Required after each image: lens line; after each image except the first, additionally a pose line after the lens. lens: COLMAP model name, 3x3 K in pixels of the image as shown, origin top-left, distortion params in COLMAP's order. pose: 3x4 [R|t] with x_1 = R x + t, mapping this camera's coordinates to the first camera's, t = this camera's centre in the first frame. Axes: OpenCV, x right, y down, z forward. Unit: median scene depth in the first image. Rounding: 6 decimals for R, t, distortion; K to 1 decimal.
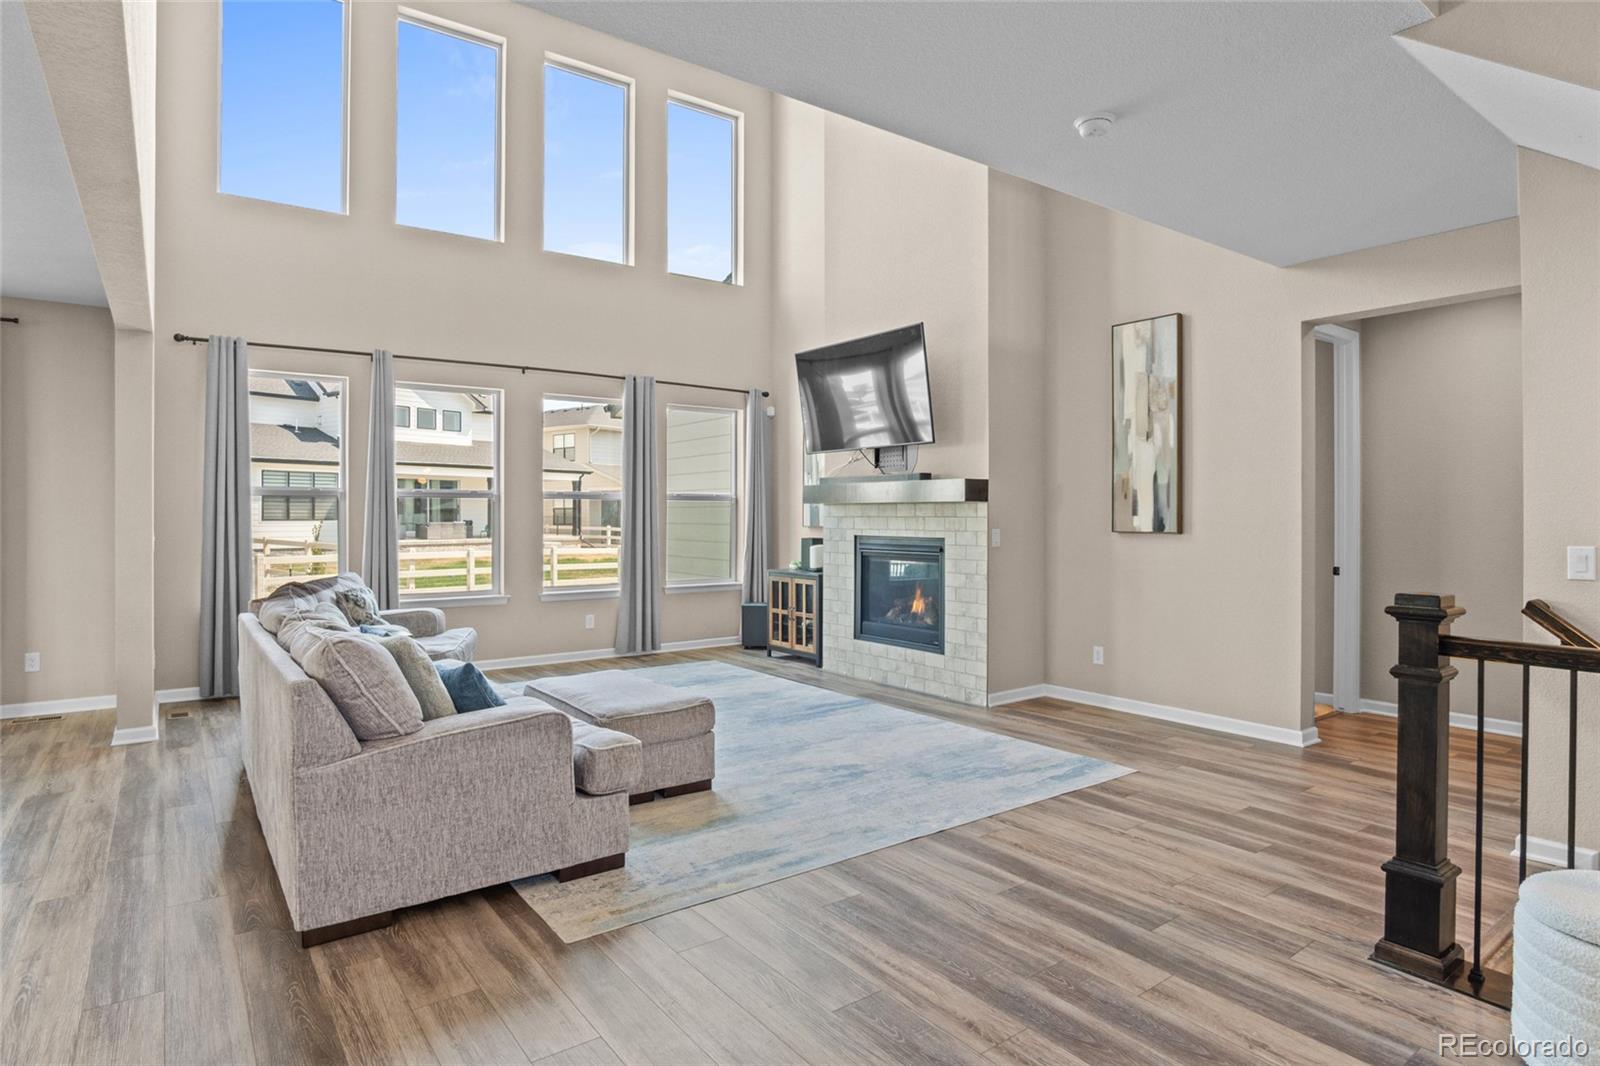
lens RADIAL K [[869.5, 0, 800.7], [0, 869.5, 520.0], [0, 0, 1]] dist [-0.029840, 0.007355]
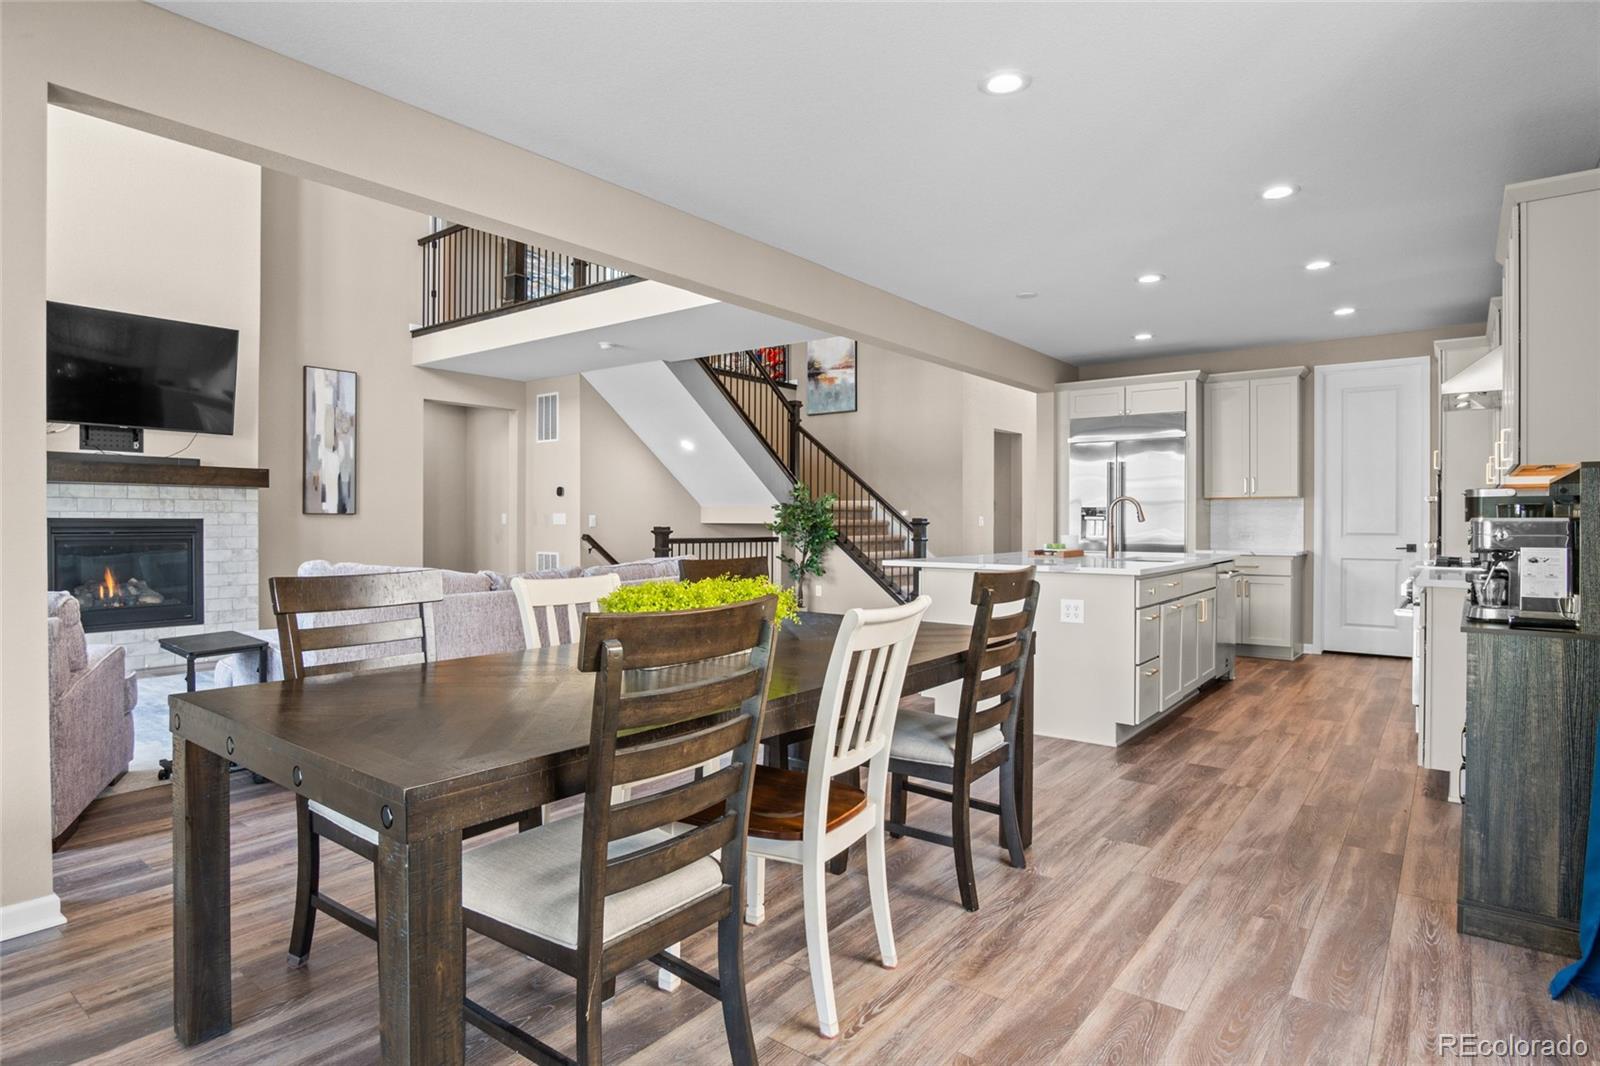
lens RADIAL K [[869.5, 0, 792.3], [0, 869.5, 525.5], [0, 0, 1]] dist [-0.029840, 0.007355]
pose [[-0.268519, -0.004235, 0.963265, -1.249521], [0.002153, 0.999985, 0.004997, 0.029152], [-0.963272, 0.003415, -0.268506, 0.649981]]
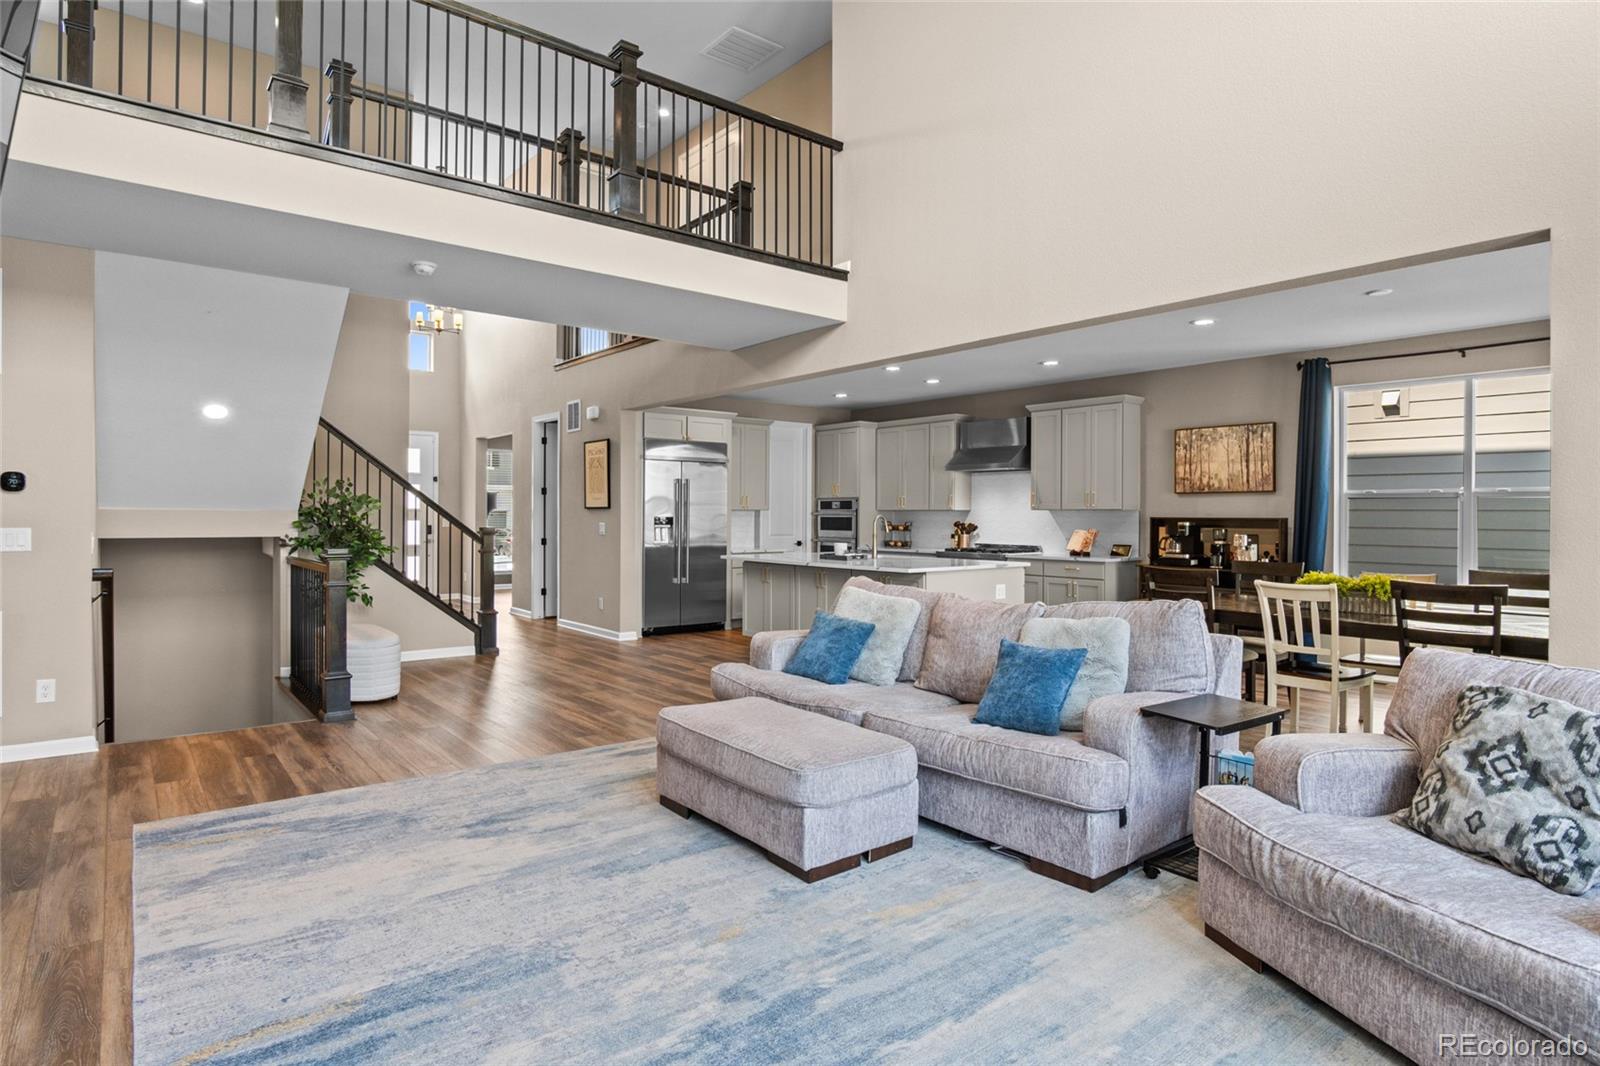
lens RADIAL K [[869.5, 0, 806.8], [0, 869.5, 519.2], [0, 0, 1]] dist [-0.029840, 0.007355]
pose [[-0.998858, -0.003672, -0.047634, -0.163214], [-0.004164, 0.999939, 0.010235, -0.006885], [0.047594, 0.010422, -0.998812, 1.468796]]
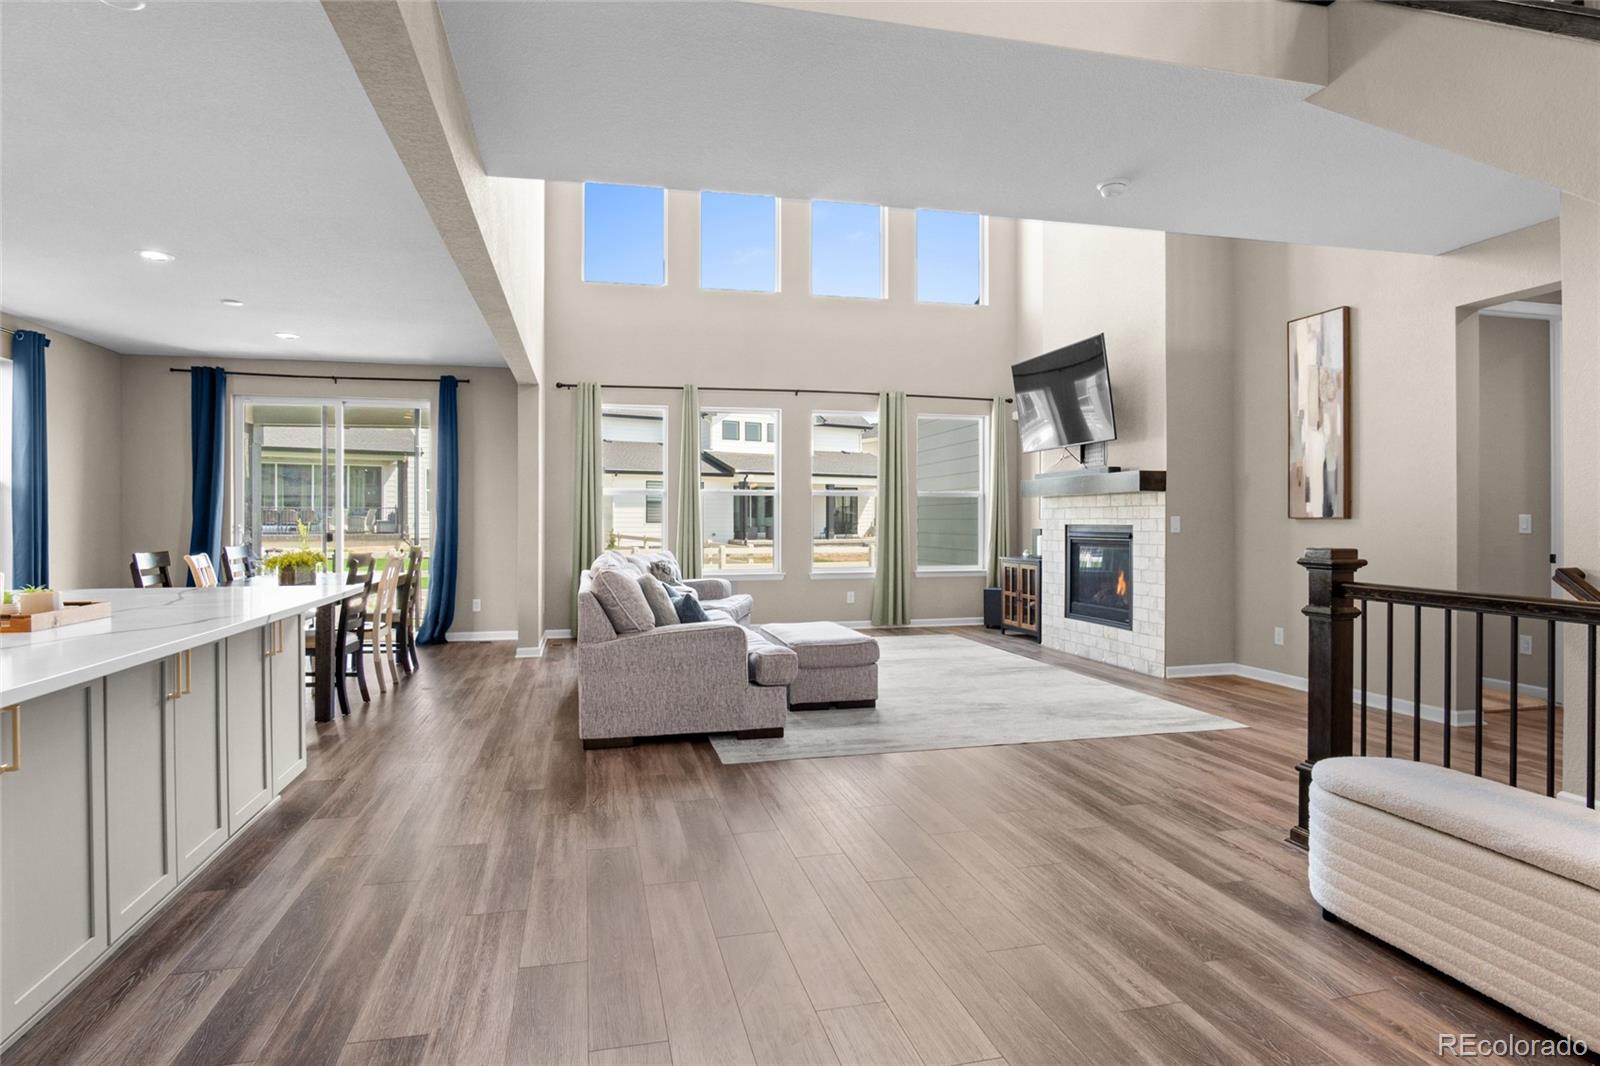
lens RADIAL K [[869.5, 0, 798.5], [0, 869.5, 524.6], [0, 0, 1]] dist [-0.029840, 0.007355]
pose [[0.921787, 0.000612, -0.387697, 0.228871], [-0.001185, 0.999999, -0.001238, 0.024618], [0.387695, 0.001601, 0.921786, -0.202827]]
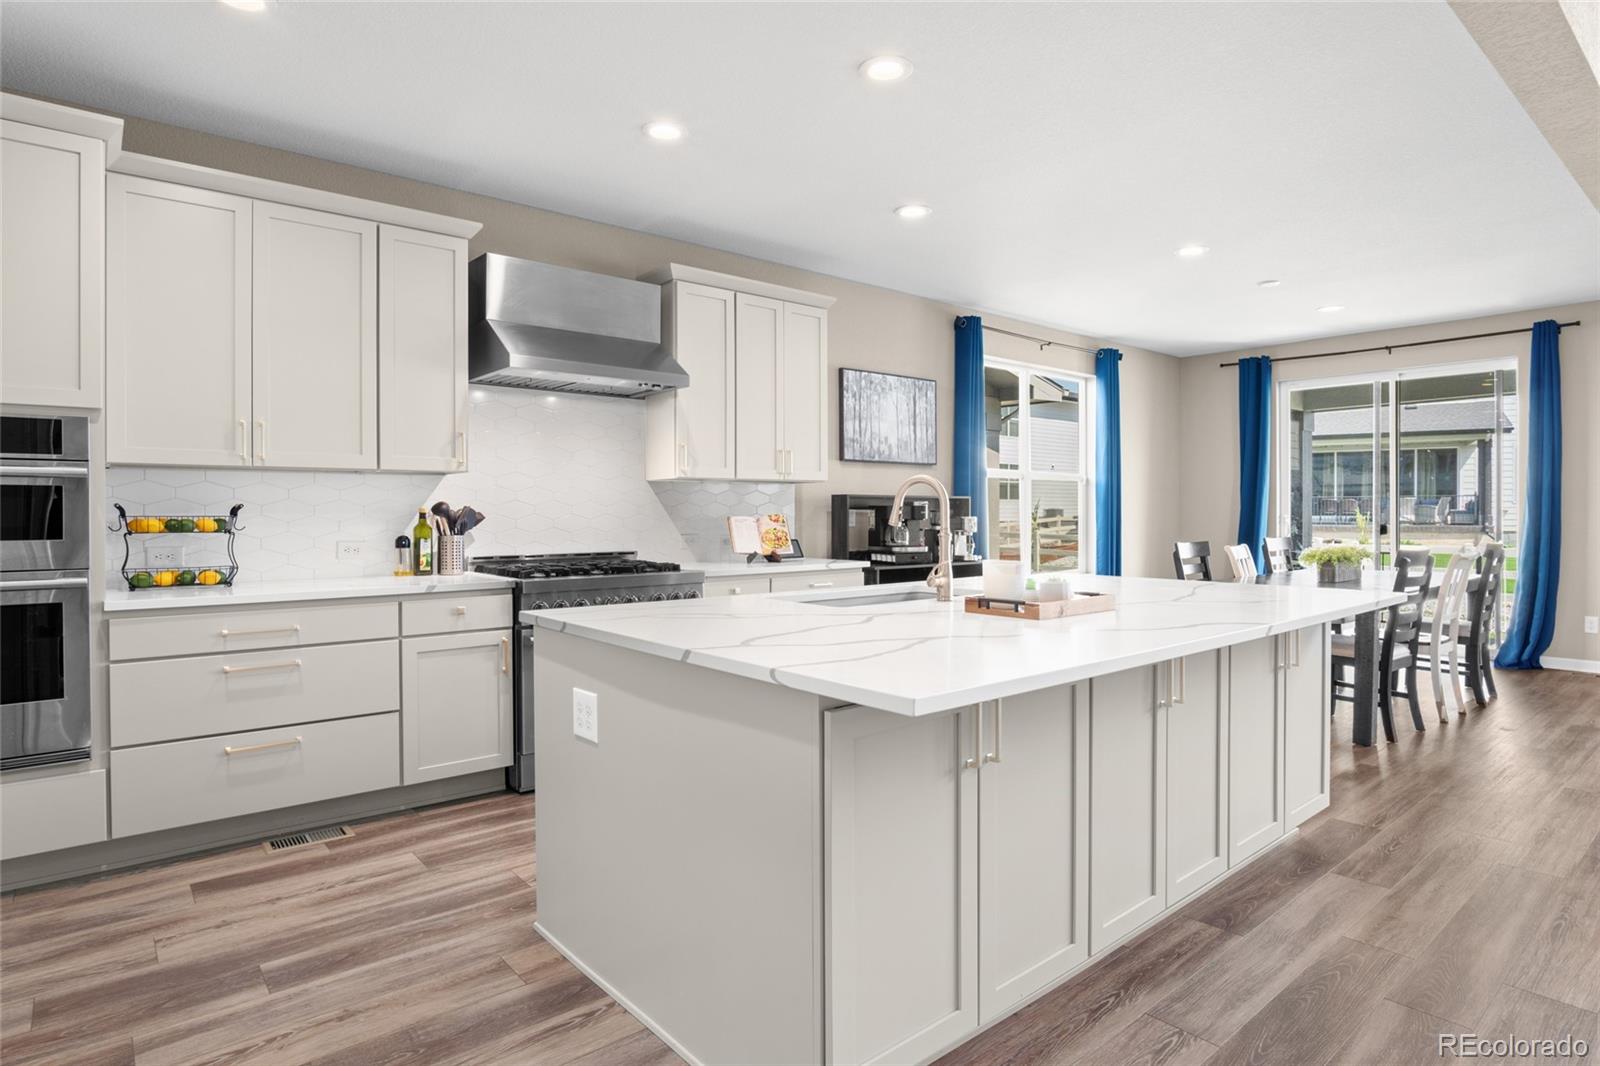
lens RADIAL K [[869.5, 0, 792.9], [0, 869.5, 515.3], [0, 0, 1]] dist [-0.029840, 0.007355]
pose [[0.060984, 0.003510, -0.998133, 0.155423], [-0.003458, 0.999989, 0.003306, 0.023054], [0.998133, 0.003250, 0.060995, -0.119898]]
